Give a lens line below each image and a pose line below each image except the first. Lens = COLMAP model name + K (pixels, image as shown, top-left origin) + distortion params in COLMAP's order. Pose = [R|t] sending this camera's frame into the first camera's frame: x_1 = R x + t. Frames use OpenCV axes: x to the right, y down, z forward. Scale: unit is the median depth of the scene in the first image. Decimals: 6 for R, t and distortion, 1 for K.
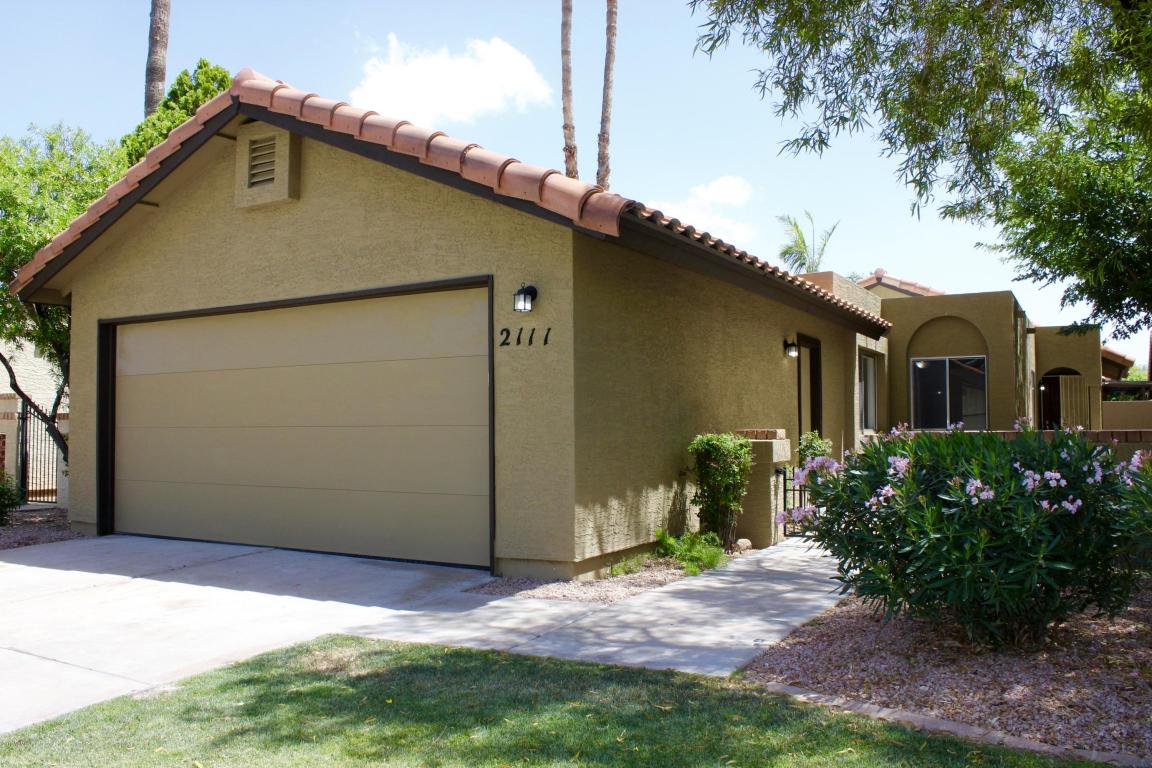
lens RADIAL K [[953.5, 0, 570.1], [0, 953.5, 391.9], [0, 0, 1]] dist [-0.116943, 0.050225]
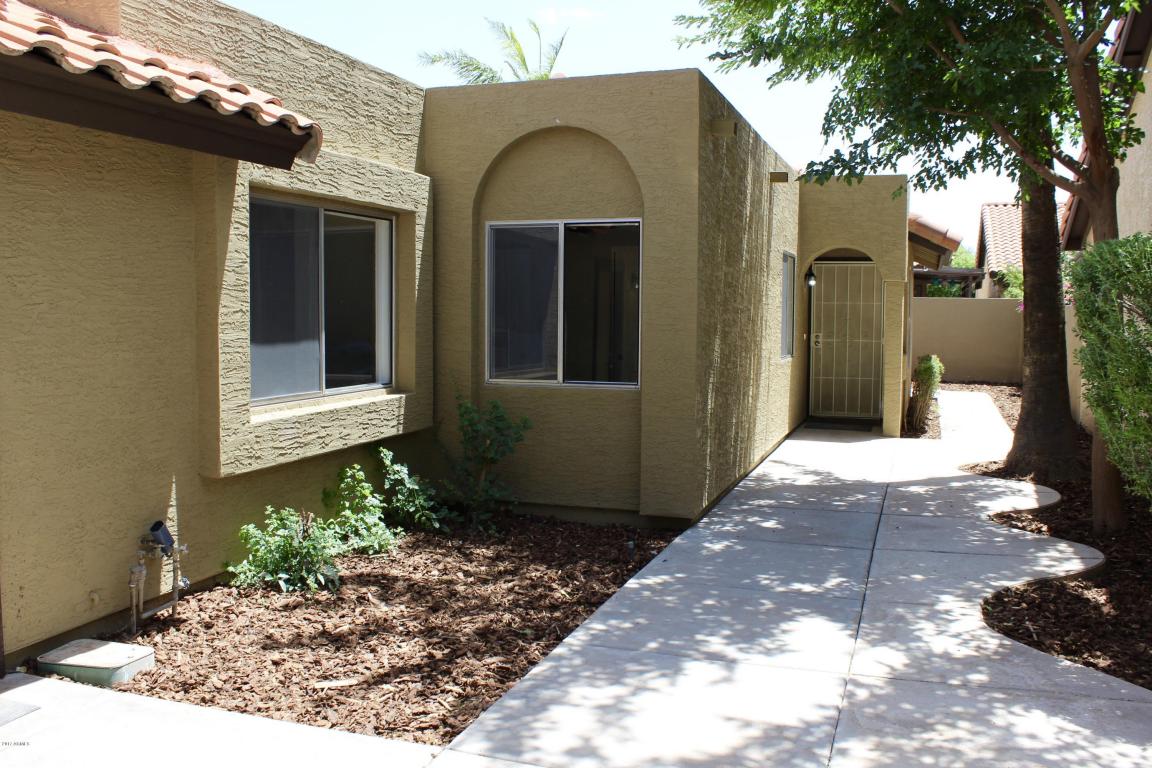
lens RADIAL K [[1039.8, 0, 583.3], [0, 1039.8, 385.9], [0, 0, 1]] dist [-0.139349, 0.127803]
pose [[0.980805, -0.008582, 0.194800, 0.530830], [-0.013972, 0.993370, 0.114113, -0.026106], [-0.194487, -0.114644, 0.974182, 0.850777]]
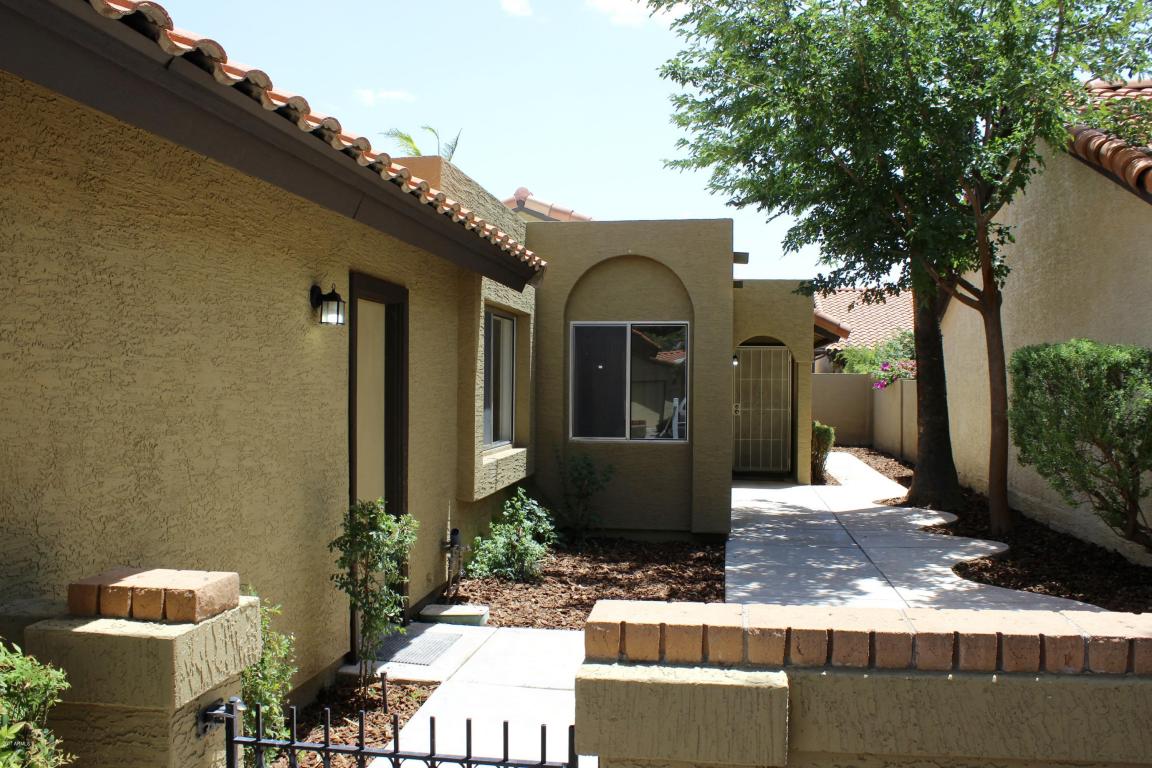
lens RADIAL K [[1039.8, 0, 576.7], [0, 1039.8, 384.9], [0, 0, 1]] dist [-0.139349, 0.127803]
pose [[0.929772, 0.006593, 0.368078, 0.199260], [-0.022826, 0.998948, 0.039768, -0.037211], [-0.367428, -0.045377, 0.928944, 0.625250]]
